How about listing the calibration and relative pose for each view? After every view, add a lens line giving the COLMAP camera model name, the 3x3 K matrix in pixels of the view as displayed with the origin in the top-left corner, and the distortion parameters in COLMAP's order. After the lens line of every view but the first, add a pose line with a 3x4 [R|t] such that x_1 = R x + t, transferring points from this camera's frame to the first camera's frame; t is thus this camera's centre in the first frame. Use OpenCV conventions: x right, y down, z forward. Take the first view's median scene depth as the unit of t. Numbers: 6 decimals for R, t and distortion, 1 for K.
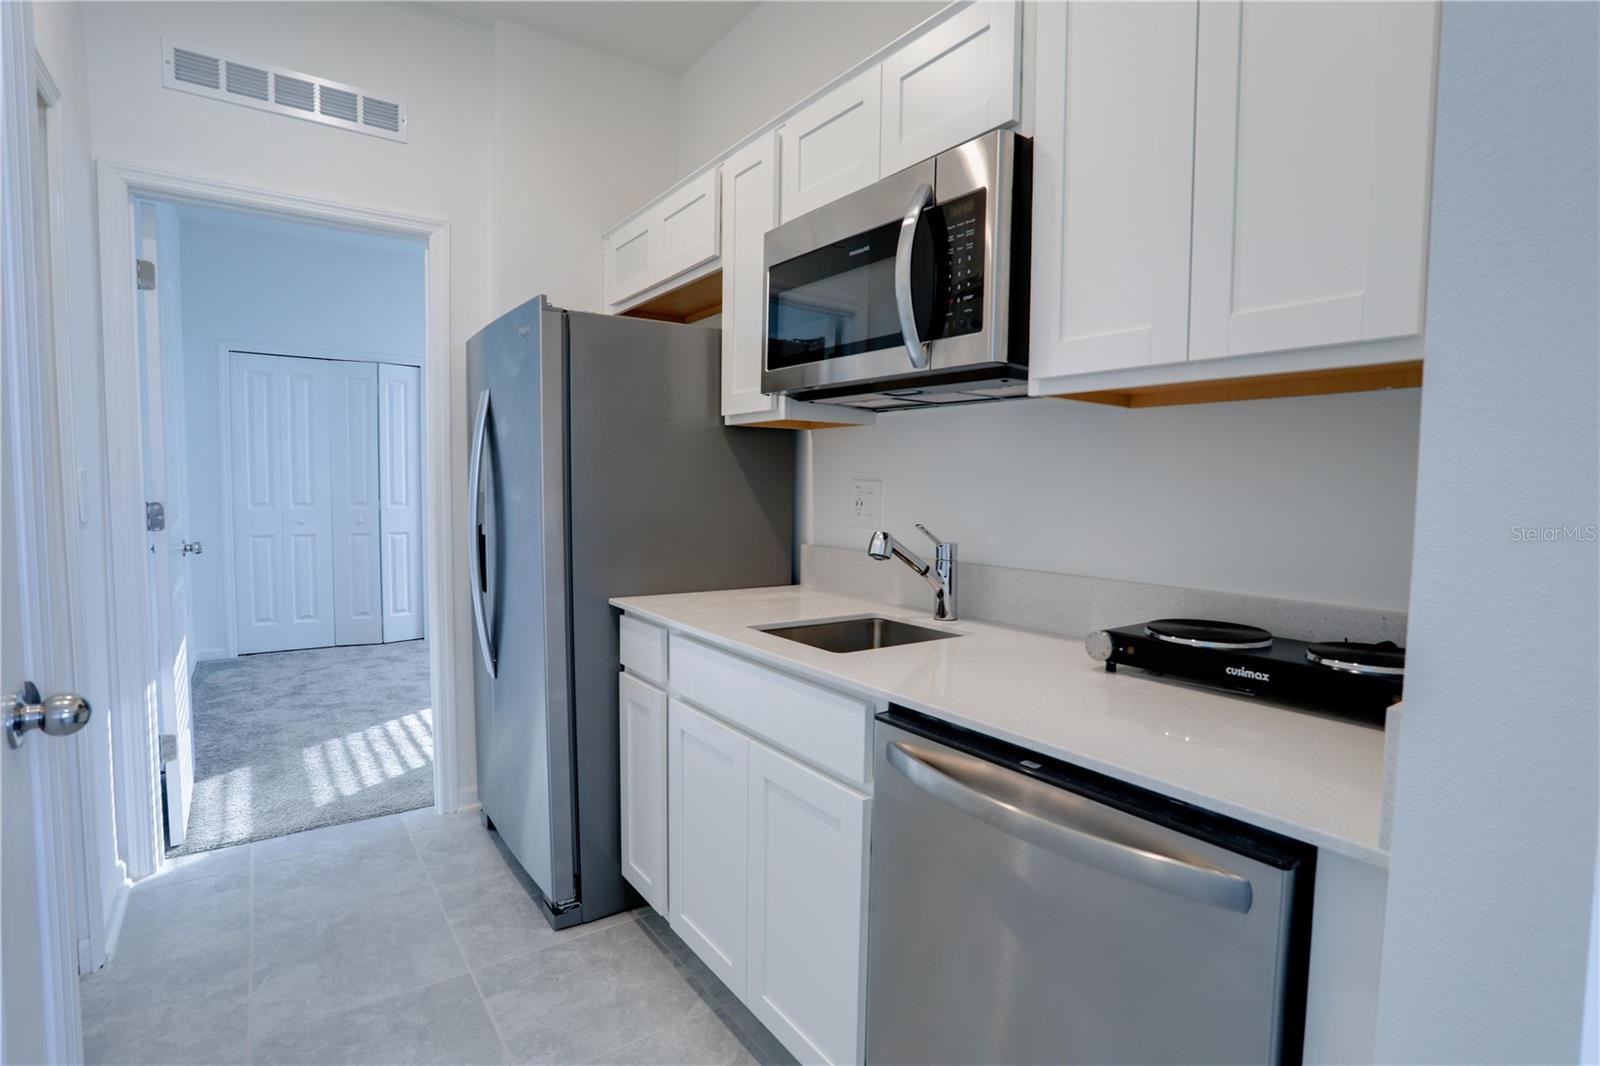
lens RADIAL K [[775.6, 0, 805.2], [0, 775.6, 535.2], [0, 0, 1]] dist [-0.064598, 0.024330]
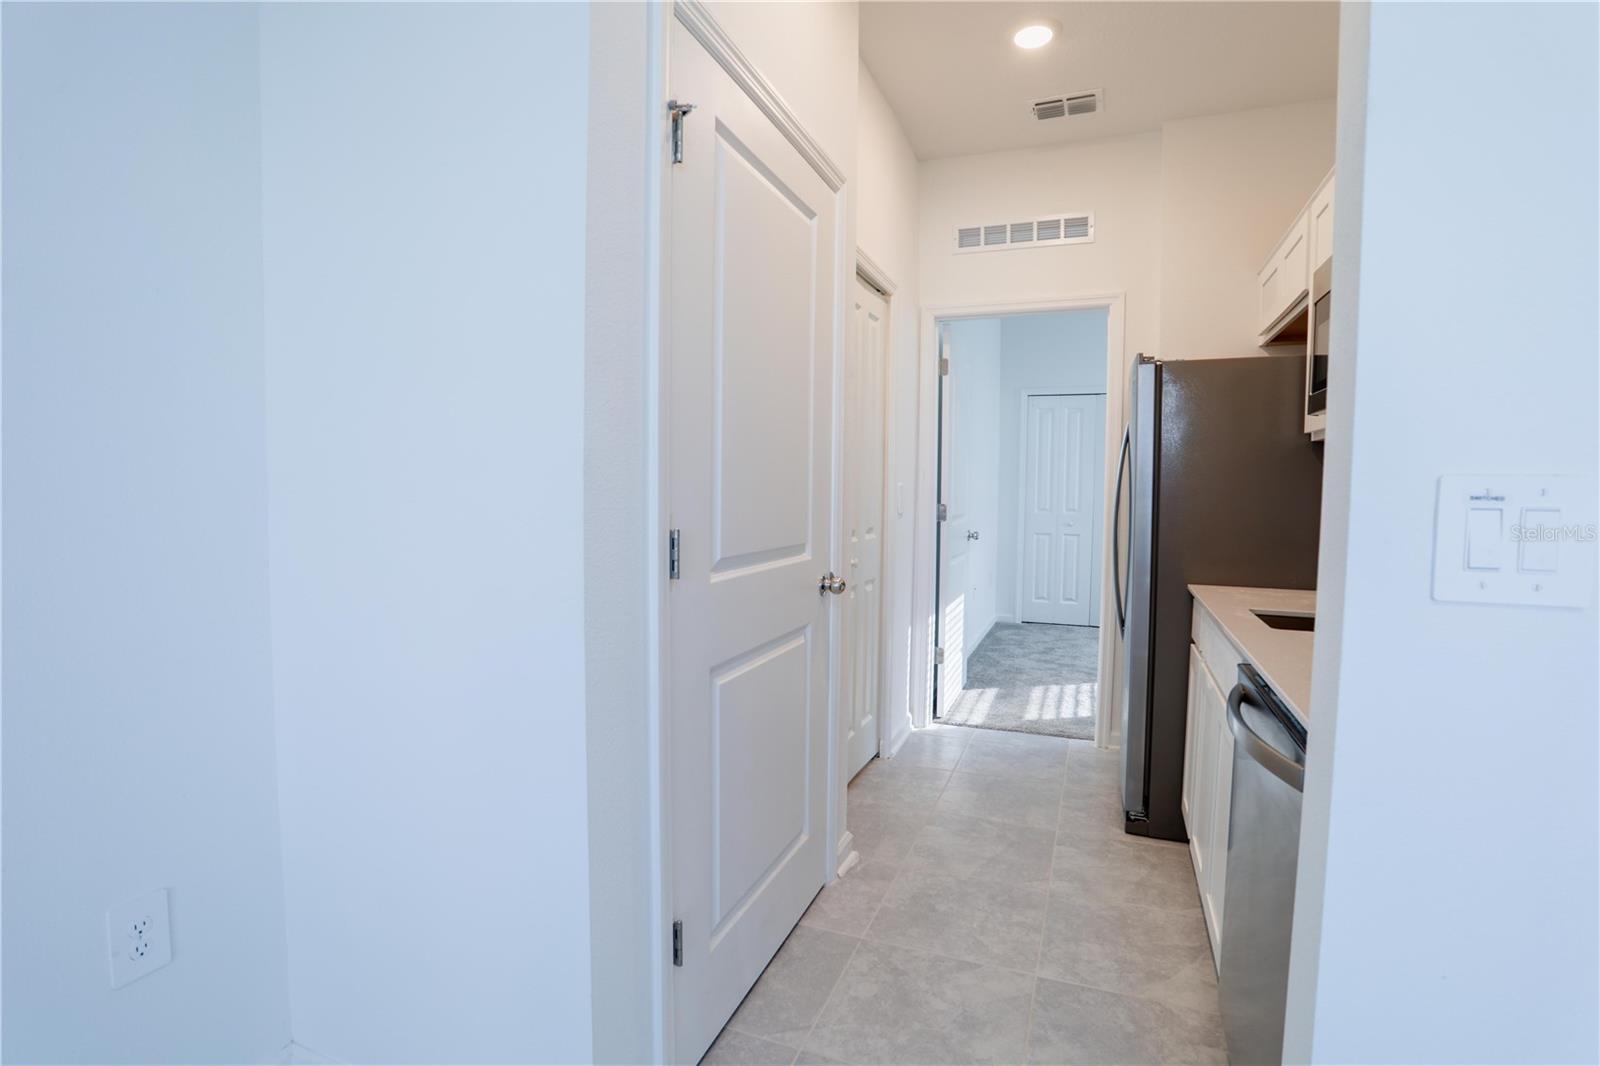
lens RADIAL K [[775.6, 0, 805.2], [0, 775.6, 535.2], [0, 0, 1]] dist [-0.064598, 0.024330]
pose [[0.547209, 0.041132, -0.835985, 0.369013], [-0.053966, 0.998447, 0.013801, 0.014364], [0.835254, 0.037563, 0.548579, -0.170467]]
